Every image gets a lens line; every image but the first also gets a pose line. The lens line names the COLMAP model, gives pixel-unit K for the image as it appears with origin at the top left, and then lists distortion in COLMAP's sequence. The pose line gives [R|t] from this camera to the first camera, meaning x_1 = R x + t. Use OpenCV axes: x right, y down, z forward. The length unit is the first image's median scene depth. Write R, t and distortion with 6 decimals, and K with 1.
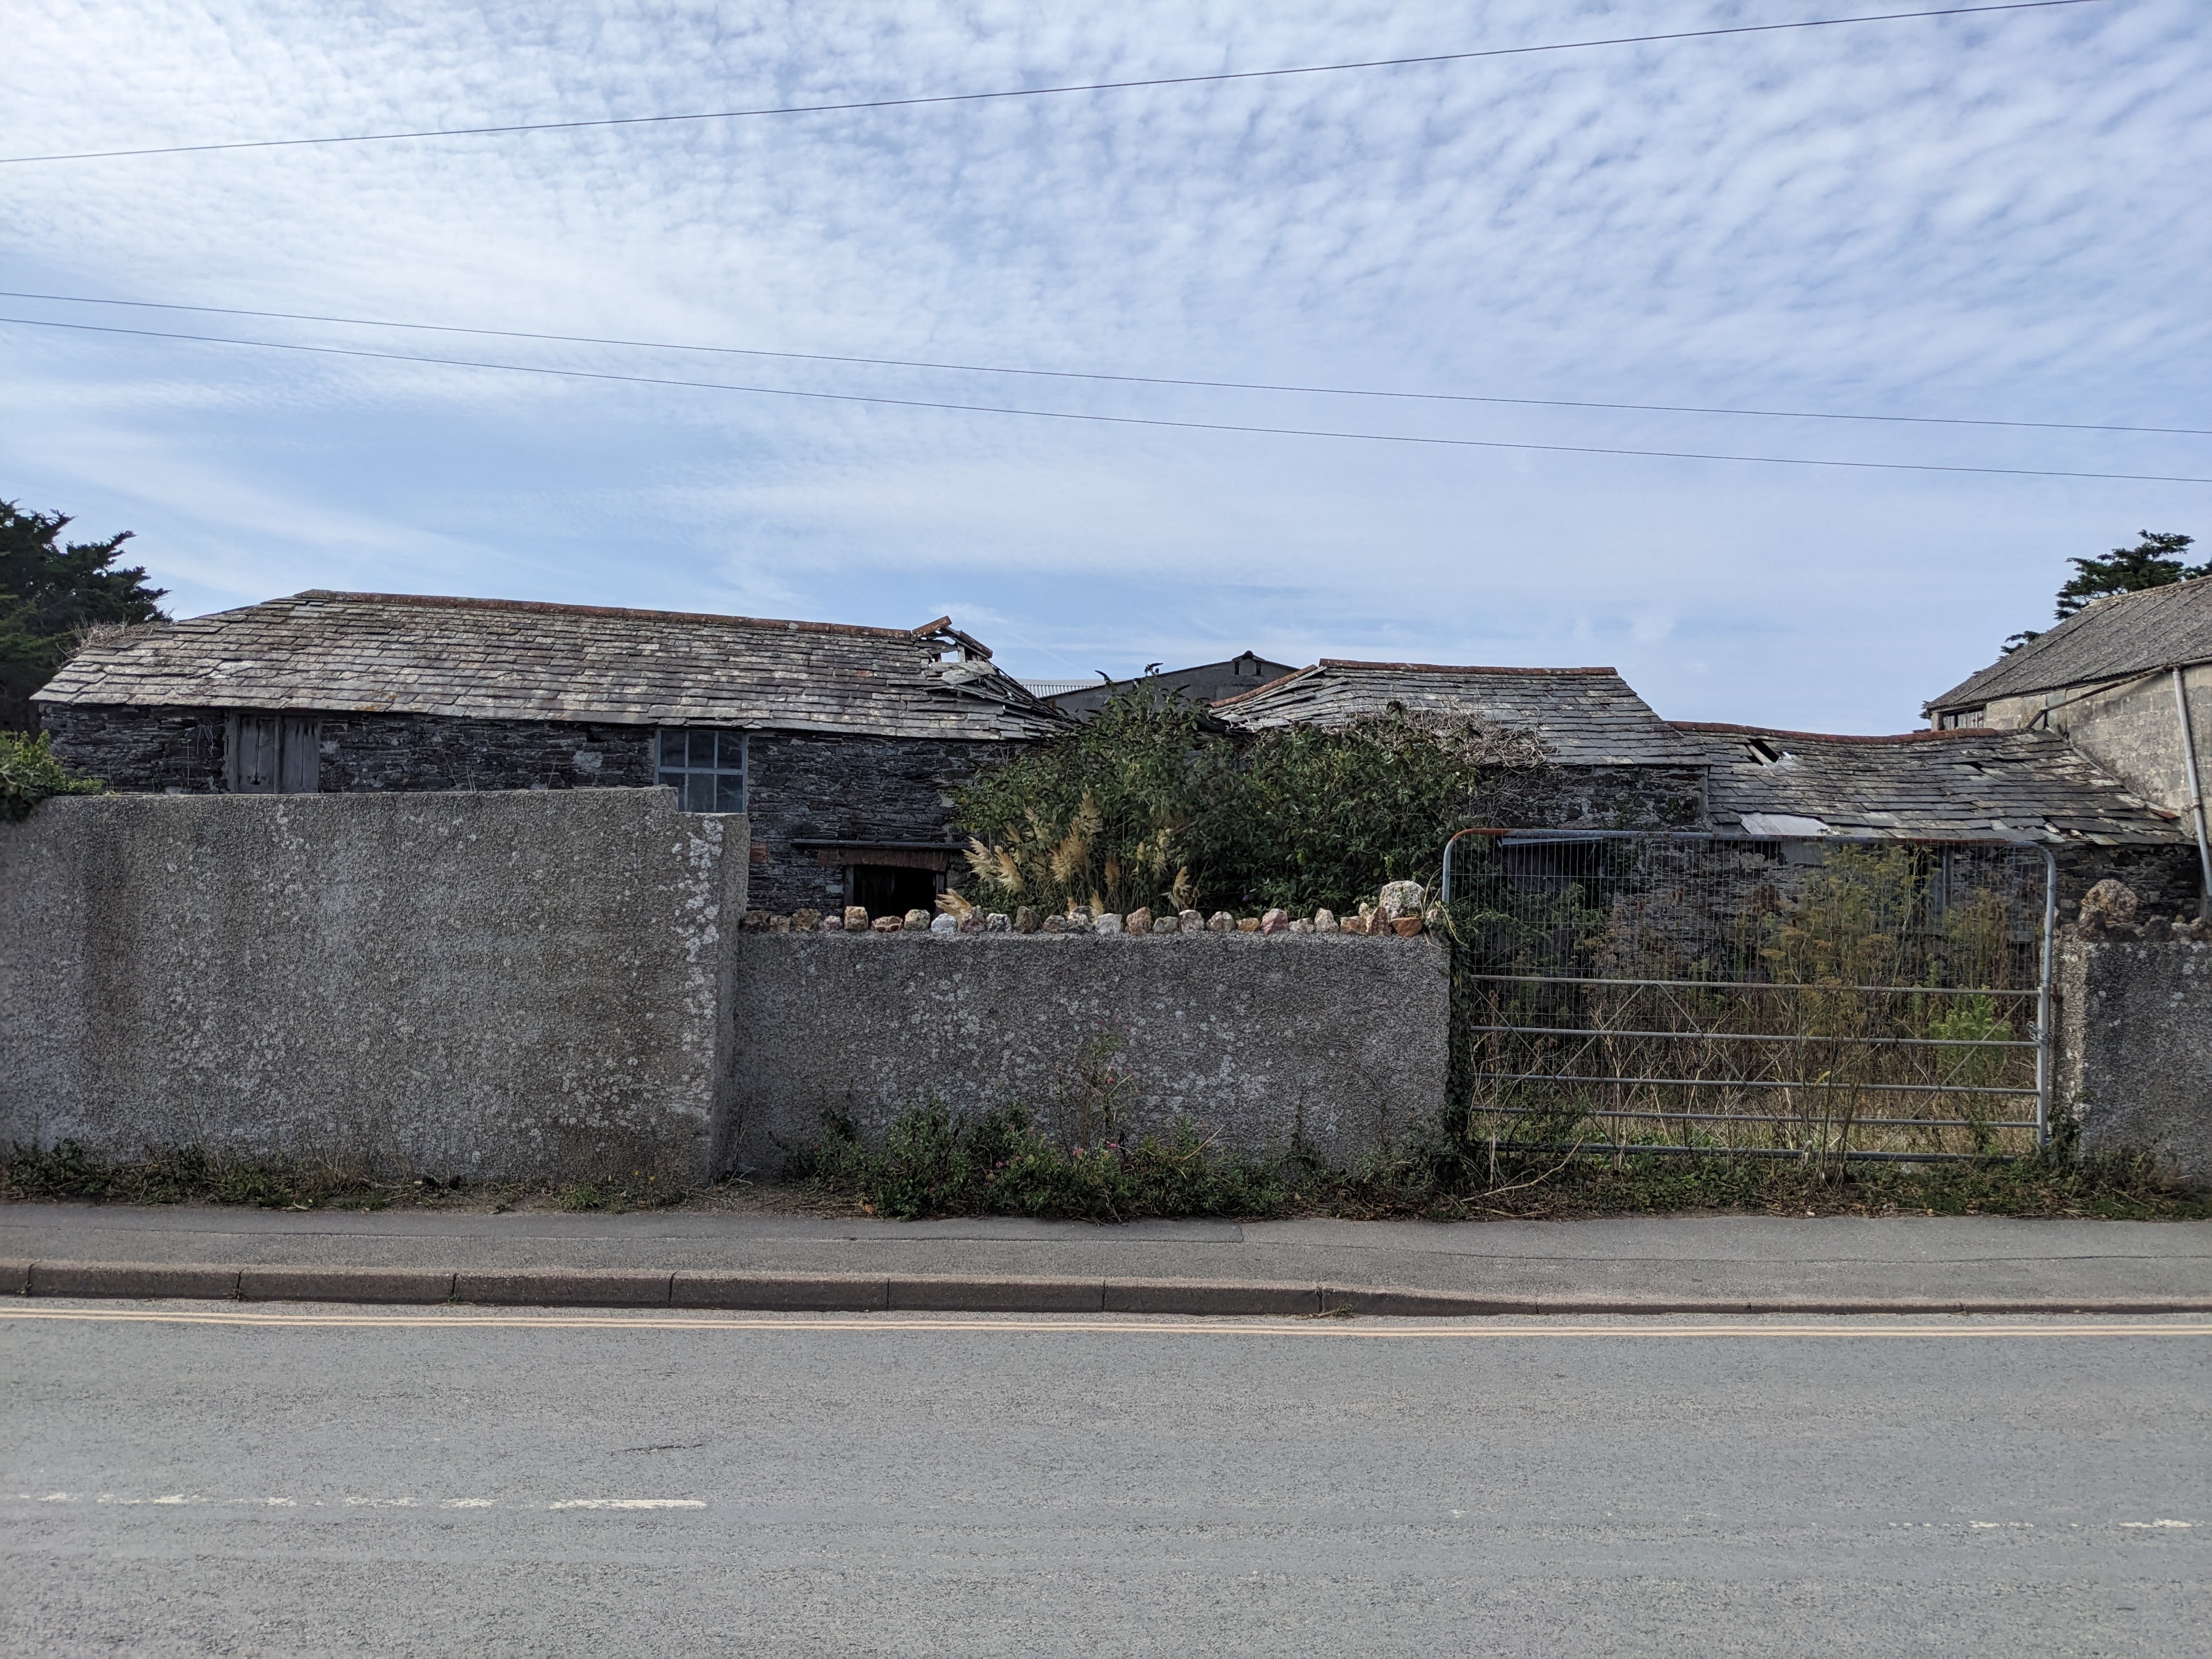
lens RADIAL K [[1792.8, 0, 1099.7], [0, 1792.8, 868.2], [0, 0, 1]] dist [0.062281, -0.089220]
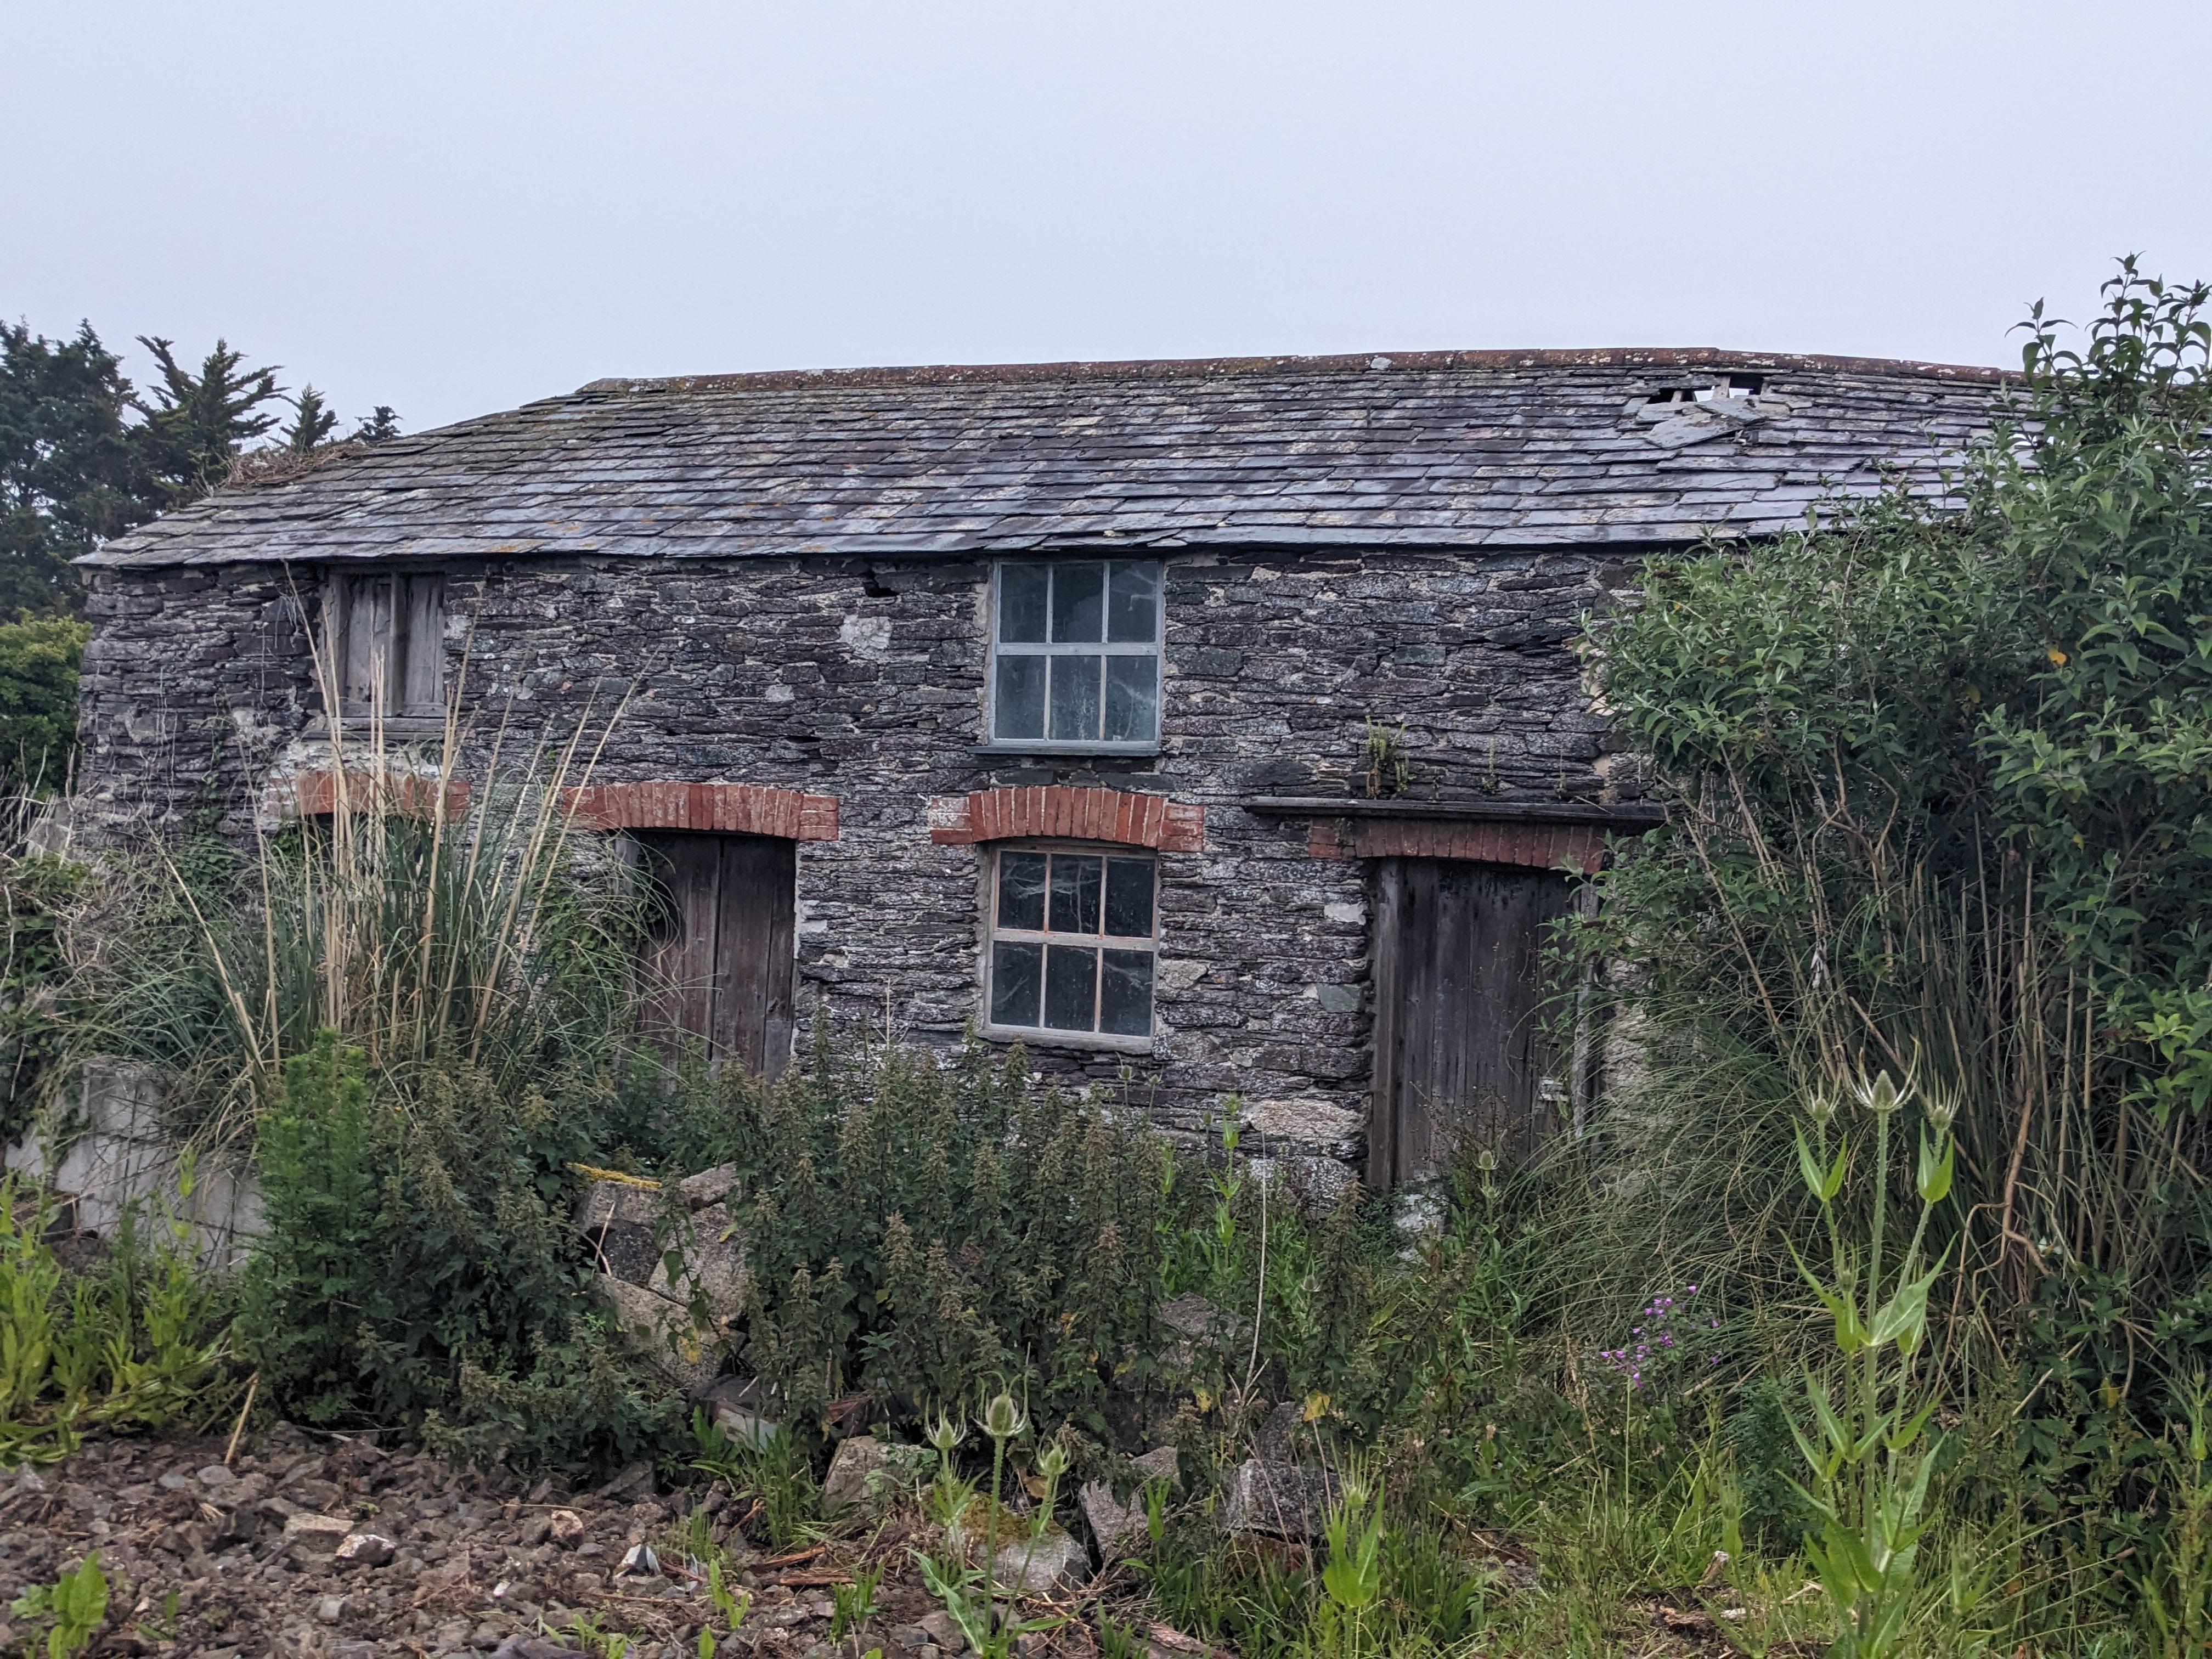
lens RADIAL K [[2110.4, 0, 1158.7], [0, 2110.4, 850.0], [0, 0, 1]] dist [0.059979, 0.000000]
pose [[0.875061, 0.007080, -0.483960, 0.057938], [-0.014072, 0.999842, -0.010816, 0.002623], [0.483807, 0.016275, 0.875023, 0.538933]]
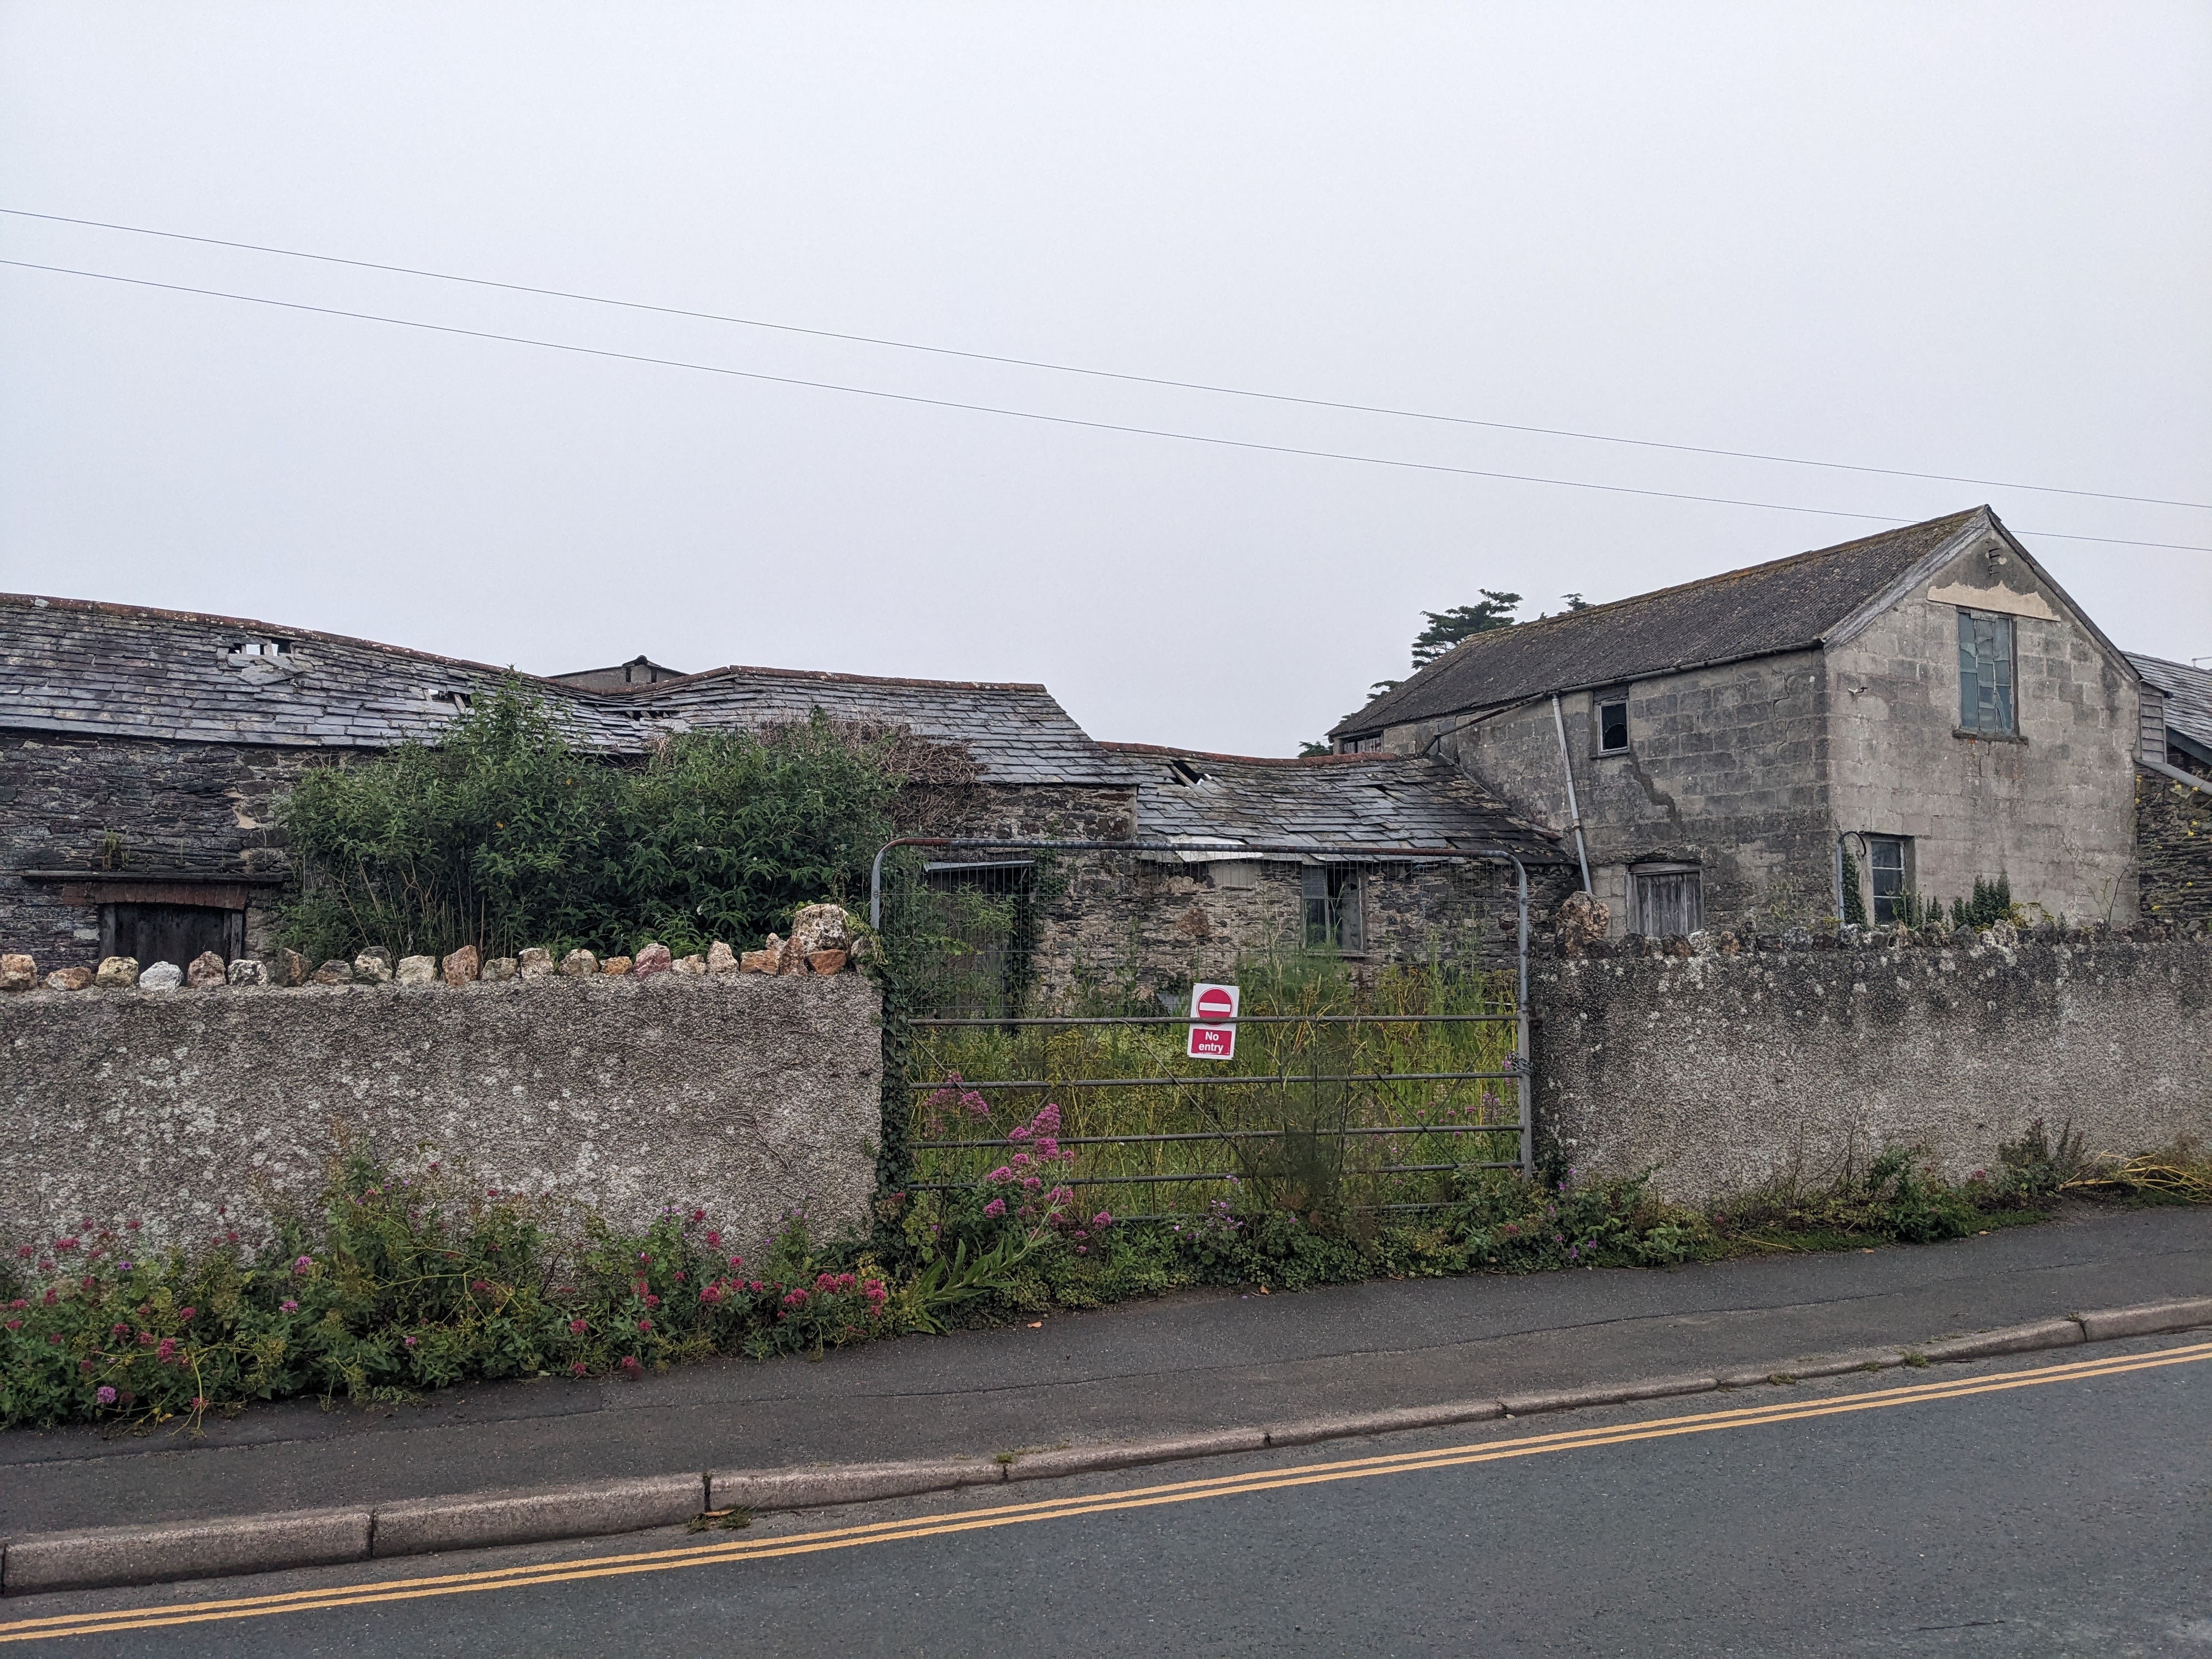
lens RADIAL K [[1771.7, 0, 1098.9], [0, 1771.7, 840.3], [0, 0, 1]] dist [0.068890, -0.106285]
pose [[0.949731, -0.004225, 0.313039, 0.026192], [0.015926, 0.999266, -0.034832, 0.004892], [-0.312662, 0.038066, 0.949101, 0.125139]]
